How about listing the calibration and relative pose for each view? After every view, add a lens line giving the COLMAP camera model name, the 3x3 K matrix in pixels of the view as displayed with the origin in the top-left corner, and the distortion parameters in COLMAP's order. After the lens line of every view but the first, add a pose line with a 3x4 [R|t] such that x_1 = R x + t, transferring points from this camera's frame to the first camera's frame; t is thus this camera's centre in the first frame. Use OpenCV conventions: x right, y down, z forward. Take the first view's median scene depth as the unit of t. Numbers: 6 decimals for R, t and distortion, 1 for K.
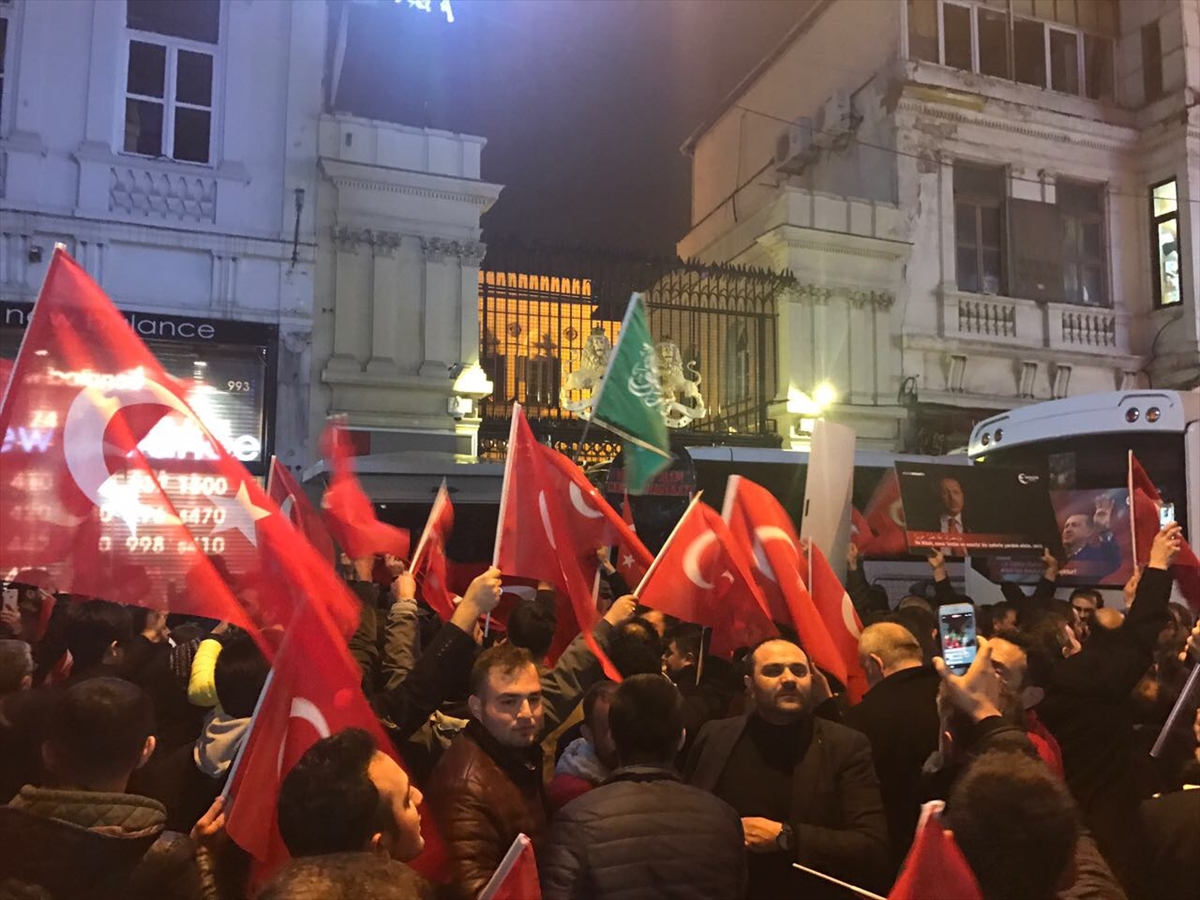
lens RADIAL K [[989.5, 0, 594.9], [0, 989.5, 447.7], [0, 0, 1]] dist [0.020571, -0.015198]
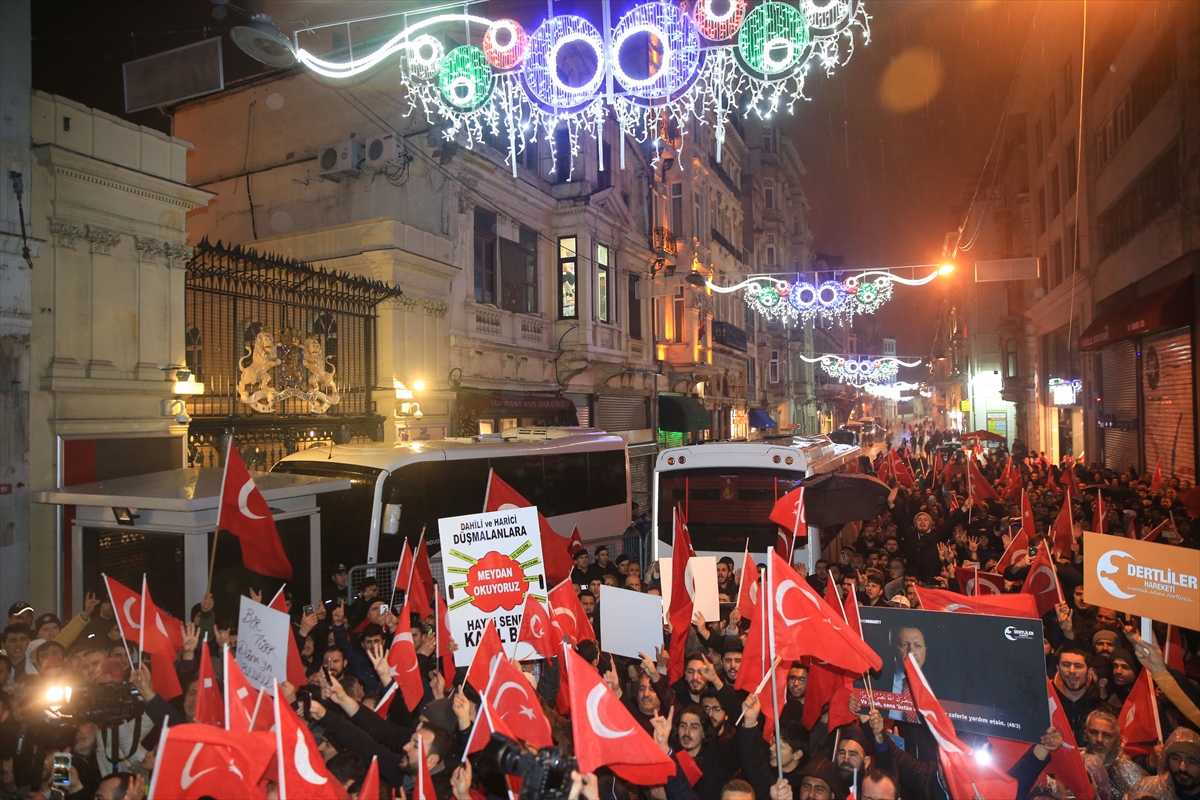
lens RADIAL K [[820.2, 0, 599.4], [0, 820.2, 396.3], [0, 0, 1]] dist [-0.076304, 0.023053]
pose [[0.681097, -0.002117, 0.732191, -0.396919], [-0.048135, 0.997703, 0.047661, -0.102454], [-0.730610, -0.067706, 0.679430, 0.104442]]
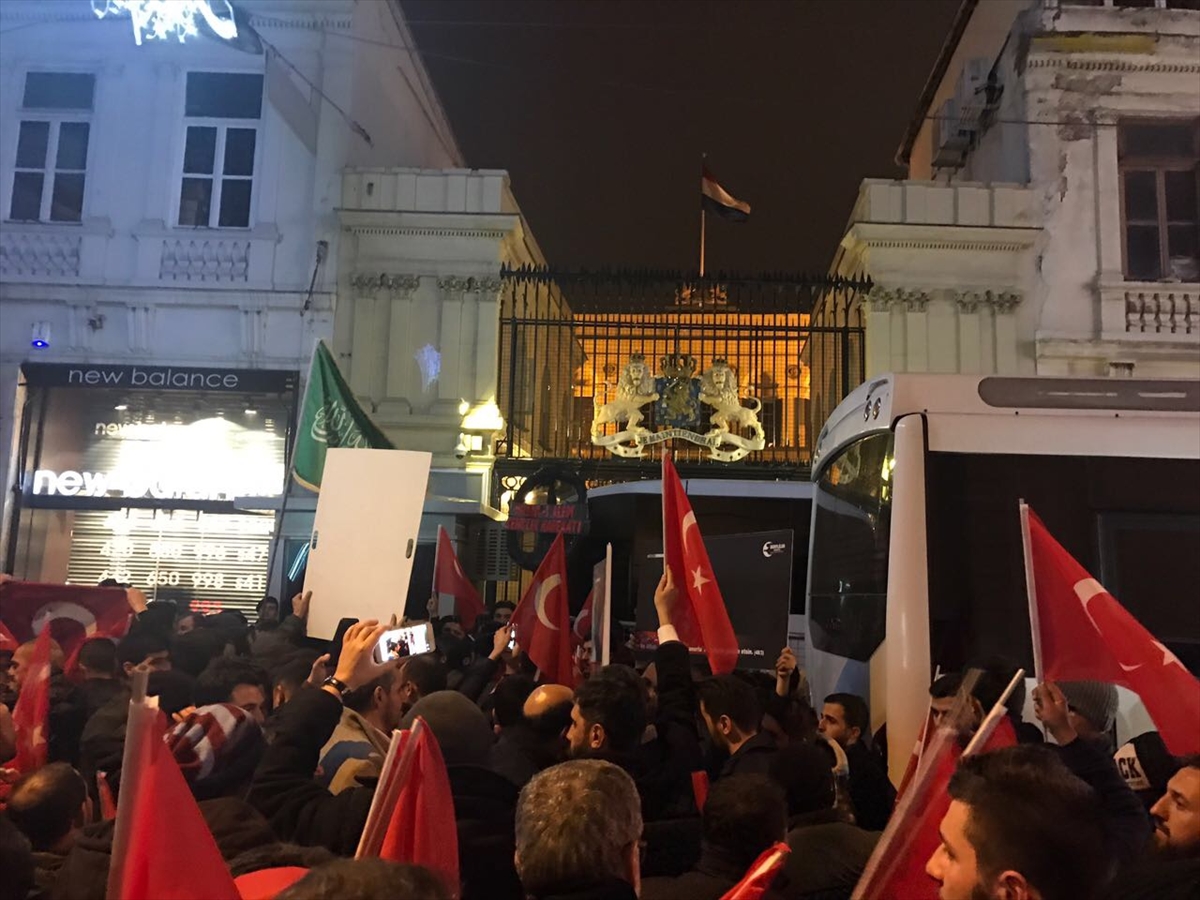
lens RADIAL K [[983.1, 0, 594.9], [0, 983.1, 448.6], [0, 0, 1]] dist [0.036338, -0.047872]
pose [[0.923042, -0.029550, -0.383562, 0.311516], [0.009821, 0.998531, -0.053295, 0.013965], [0.384574, 0.045426, 0.921976, 0.137080]]
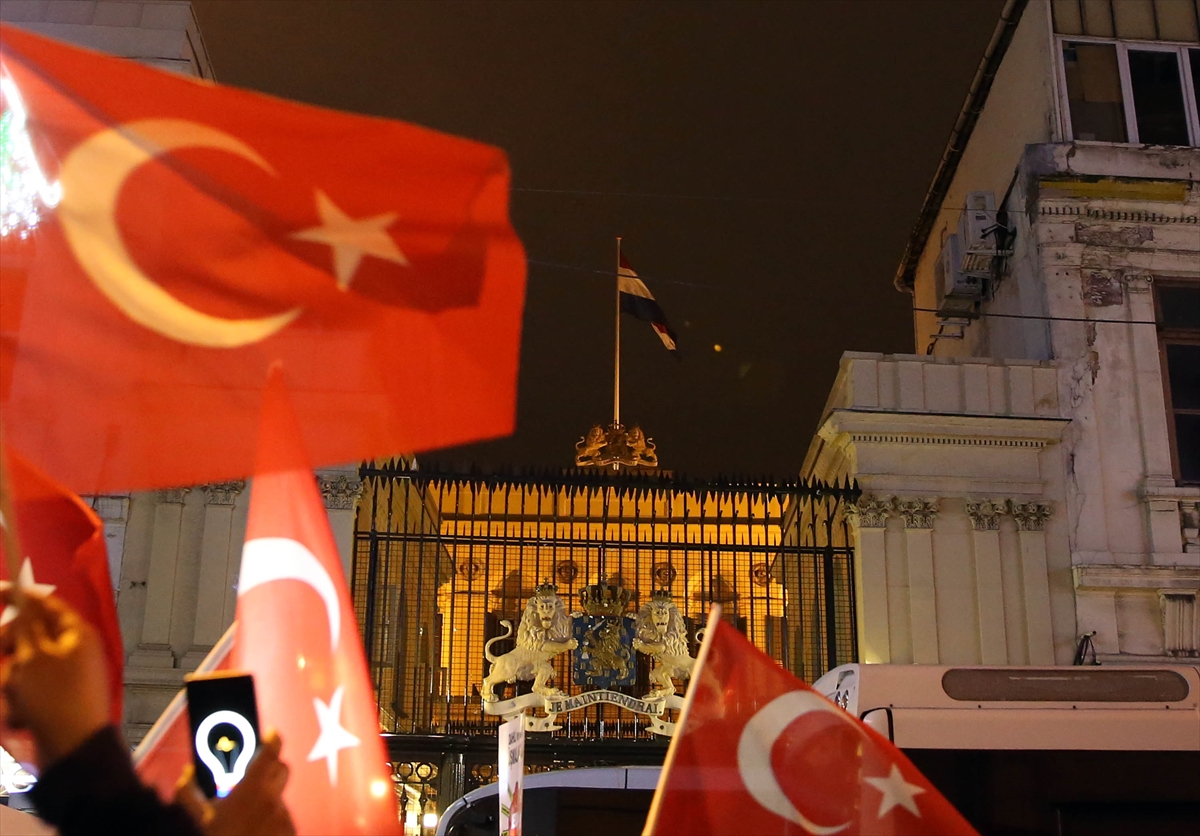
lens RADIAL K [[1677.1, 0, 608.7], [0, 1677.1, 274.5], [0, 0, 1]] dist [-0.082762, 0.000000]
pose [[0.958577, -0.103244, -0.265462, 0.356930], [0.022321, 0.956357, -0.291346, 0.006909], [0.283957, 0.273352, 0.919047, -0.078669]]
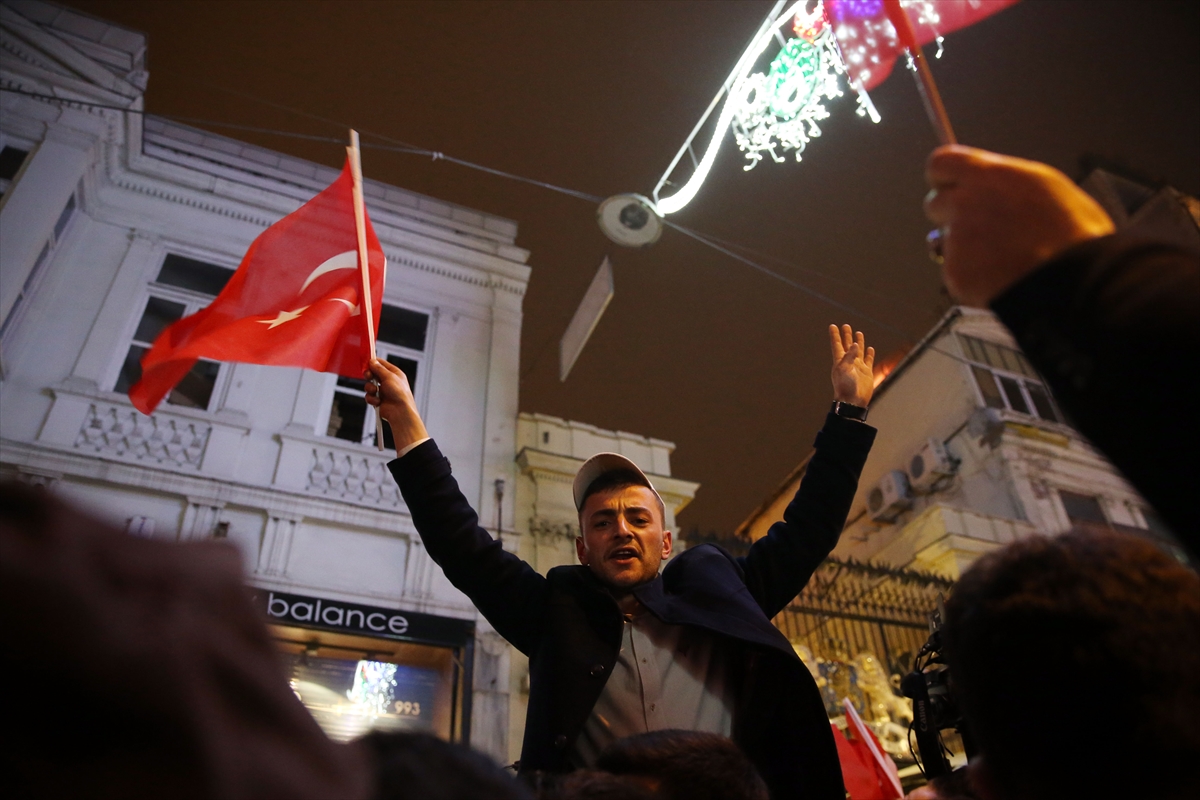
lens RADIAL K [[820.6, 0, 602.2], [0, 820.6, 402.9], [0, 0, 1]] dist [-0.071454, 0.030646]
pose [[0.998159, -0.011934, 0.059462, -0.211754], [0.040566, 0.860220, -0.508307, 0.062804], [-0.045084, 0.509783, 0.859121, 0.254496]]
